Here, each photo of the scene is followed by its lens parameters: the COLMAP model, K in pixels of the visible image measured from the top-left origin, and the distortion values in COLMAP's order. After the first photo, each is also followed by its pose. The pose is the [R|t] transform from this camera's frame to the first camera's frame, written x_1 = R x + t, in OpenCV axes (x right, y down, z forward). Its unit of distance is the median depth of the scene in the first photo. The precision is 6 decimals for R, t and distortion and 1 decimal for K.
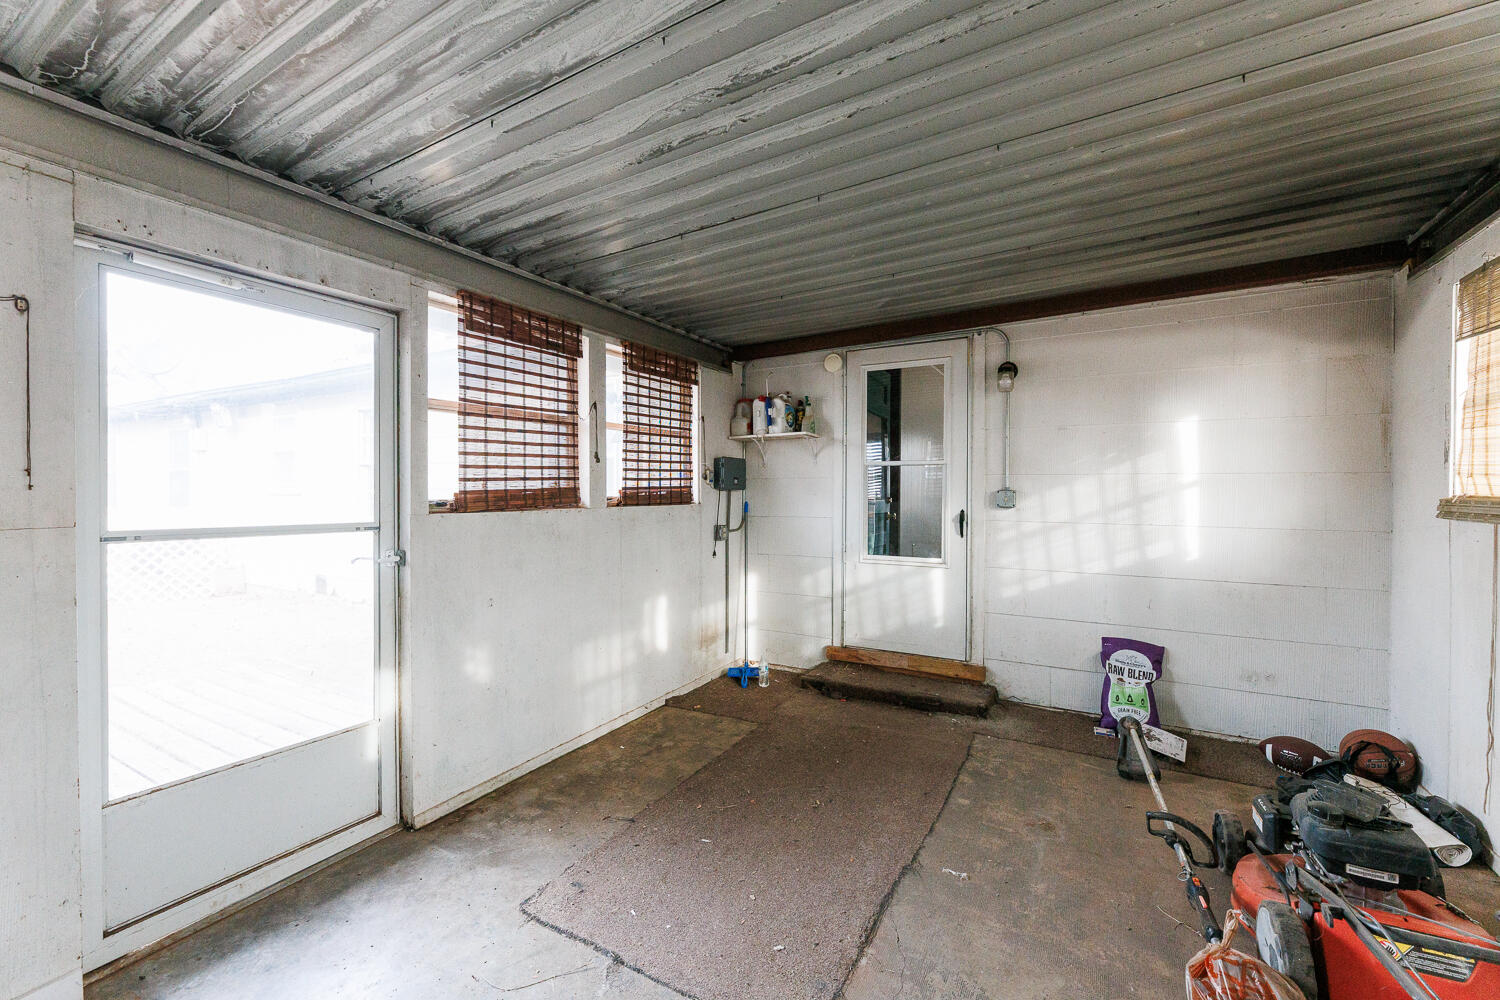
lens RADIAL K [[610.8, 0, 749.6], [0, 610.8, 495.1], [0, 0, 1]] dist [-0.002900, -0.000223]
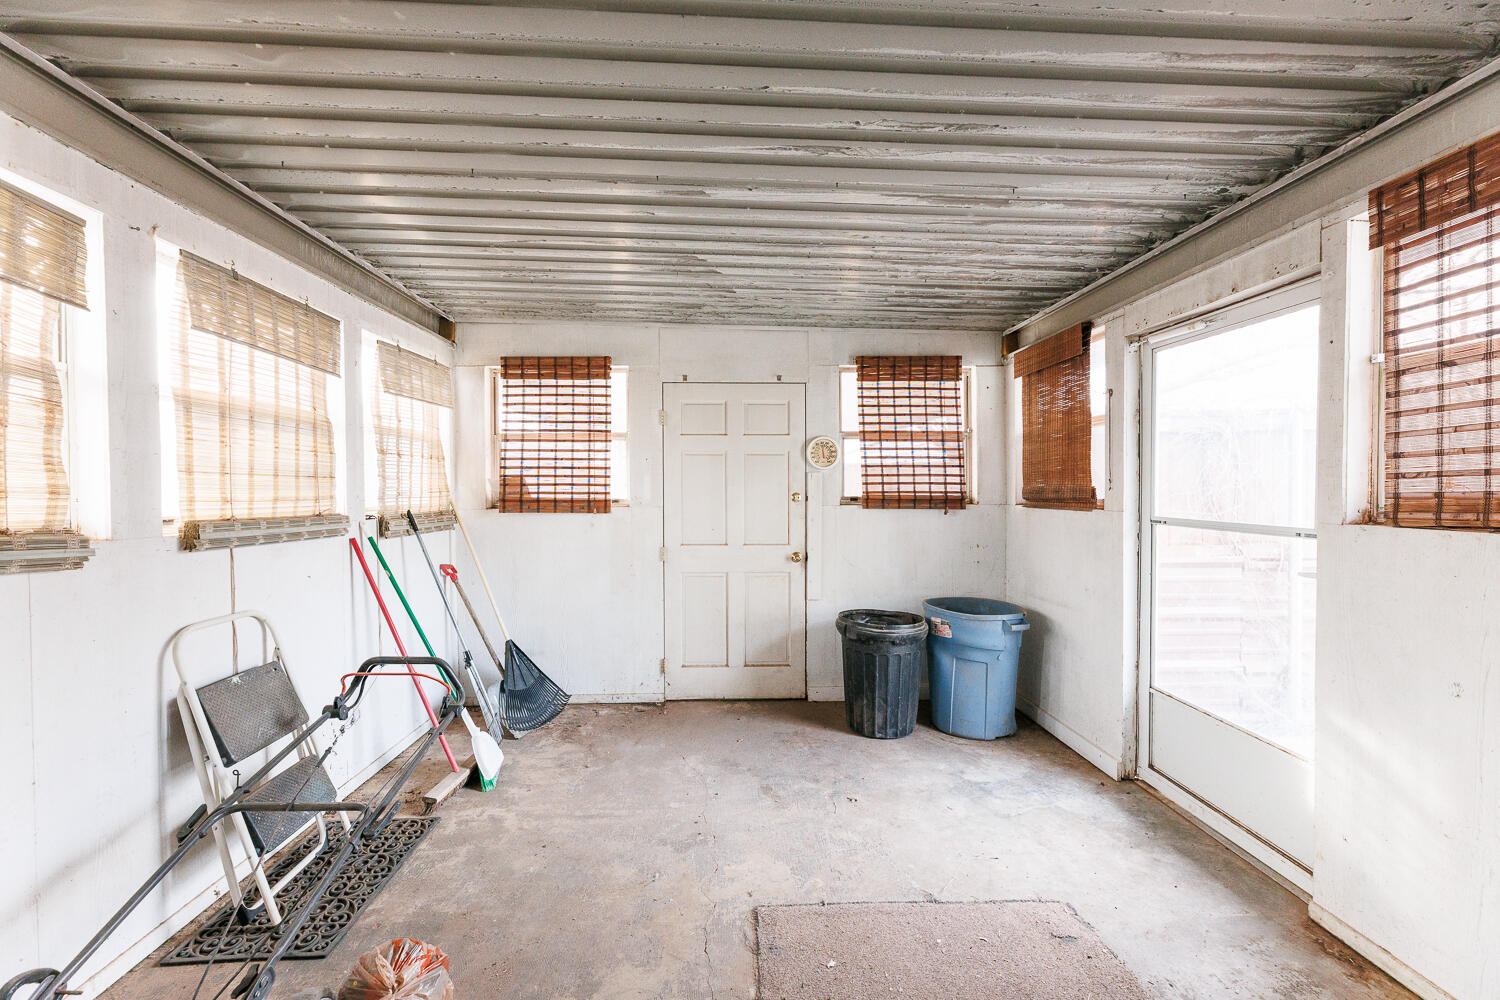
lens RADIAL K [[610.8, 0, 752.2], [0, 610.8, 498.5], [0, 0, 1]] dist [-0.002900, -0.000223]
pose [[-0.842502, 0.015690, -0.538464, 0.603675], [0.002688, 0.999686, 0.024925, -0.026037], [0.538686, 0.019552, -0.842280, 1.565615]]
